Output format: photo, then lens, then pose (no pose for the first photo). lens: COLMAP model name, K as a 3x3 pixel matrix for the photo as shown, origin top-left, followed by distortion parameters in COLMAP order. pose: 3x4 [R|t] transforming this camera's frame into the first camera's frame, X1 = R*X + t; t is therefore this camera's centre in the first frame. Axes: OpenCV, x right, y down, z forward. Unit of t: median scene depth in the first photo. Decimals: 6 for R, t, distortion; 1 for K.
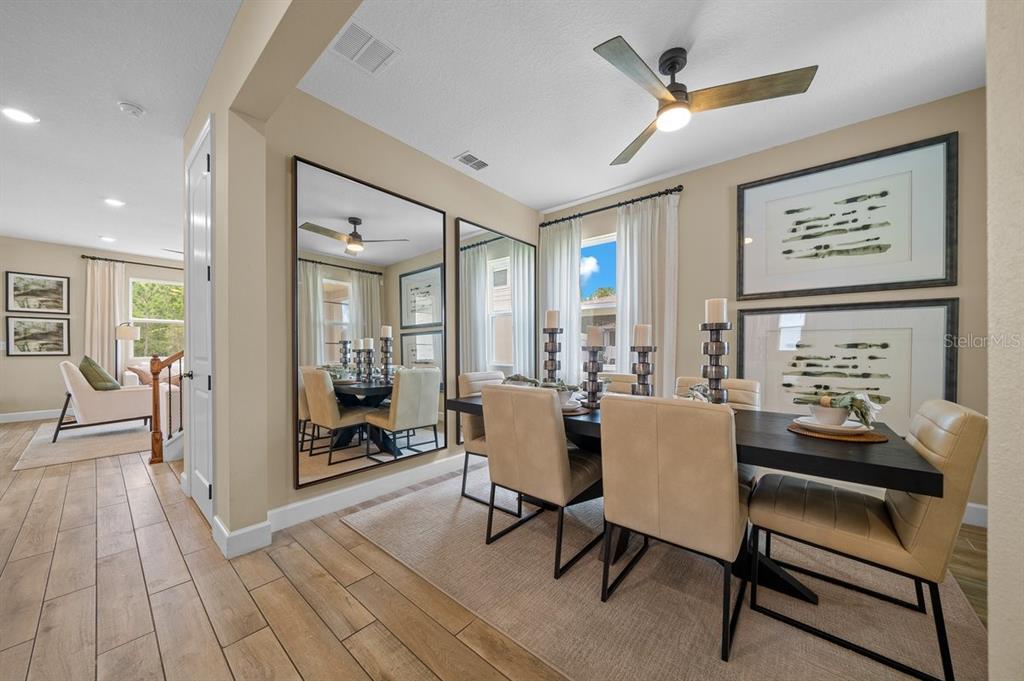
lens RADIAL K [[354.8, 0, 519.6], [0, 354.8, 357.7], [0, 0, 1]] dist [-0.005623, 0.000362]
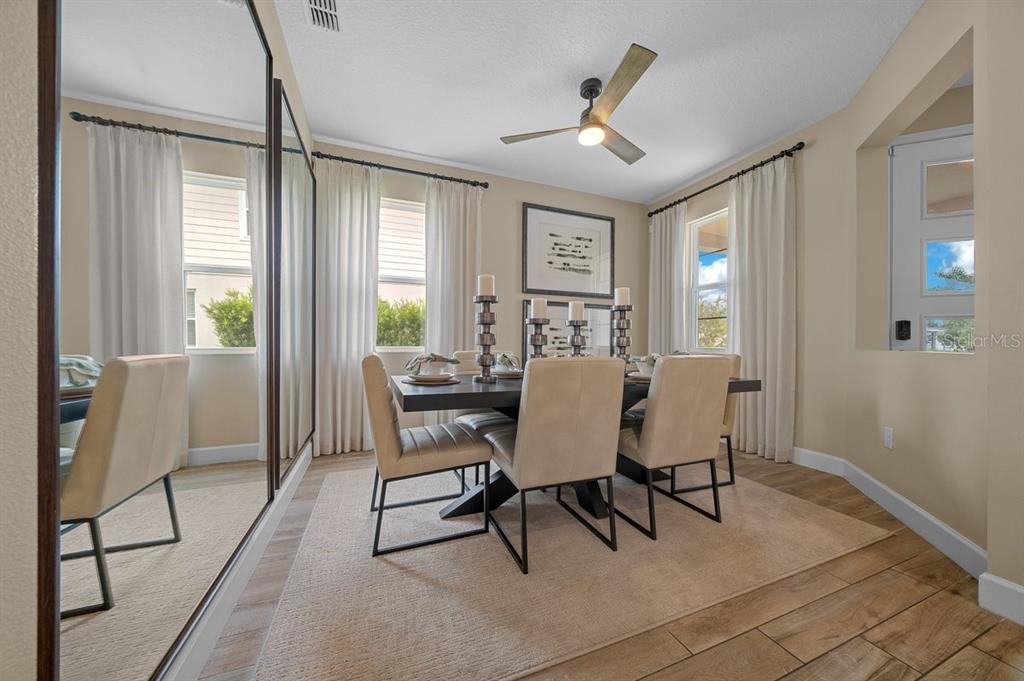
lens RADIAL K [[354.8, 0, 493.2], [0, 354.8, 345.7], [0, 0, 1]] dist [-0.005623, 0.000362]
pose [[0.486744, -0.001107, 0.873544, -0.699989], [0.016203, 0.999839, -0.007761, 0.045553], [-0.873394, 0.017932, 0.486683, 0.621357]]
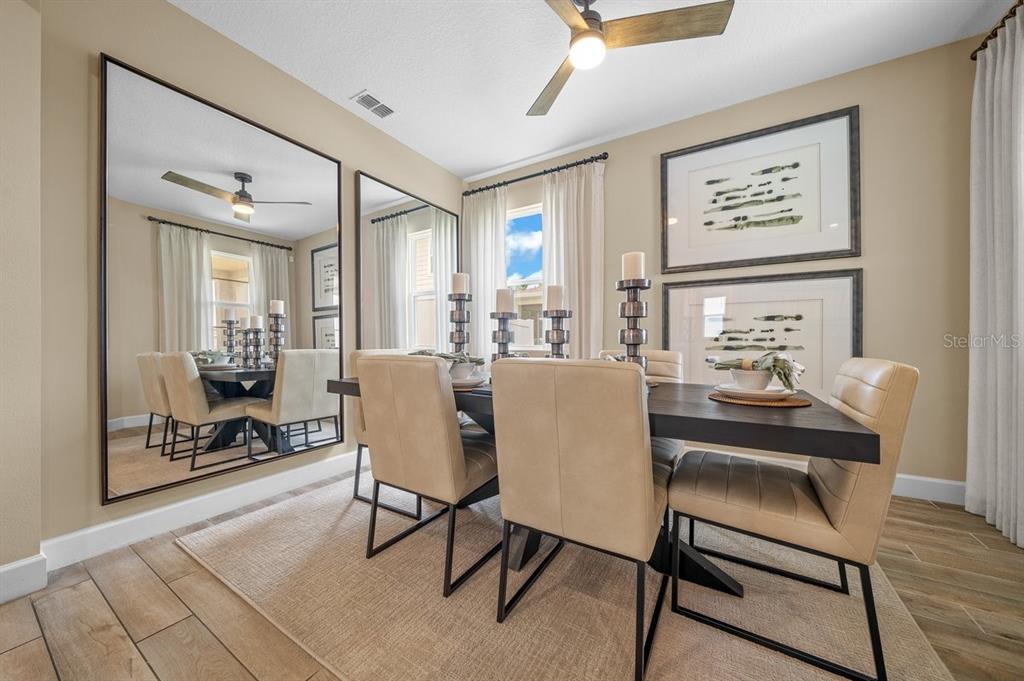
lens RADIAL K [[354.8, 0, 521.9], [0, 354.8, 346.7], [0, 0, 1]] dist [-0.005623, 0.000362]
pose [[0.988241, -0.004783, 0.152829, 0.117835], [0.006702, 0.999905, -0.012044, 0.058630], [-0.152757, 0.012926, 0.988179, 0.143120]]
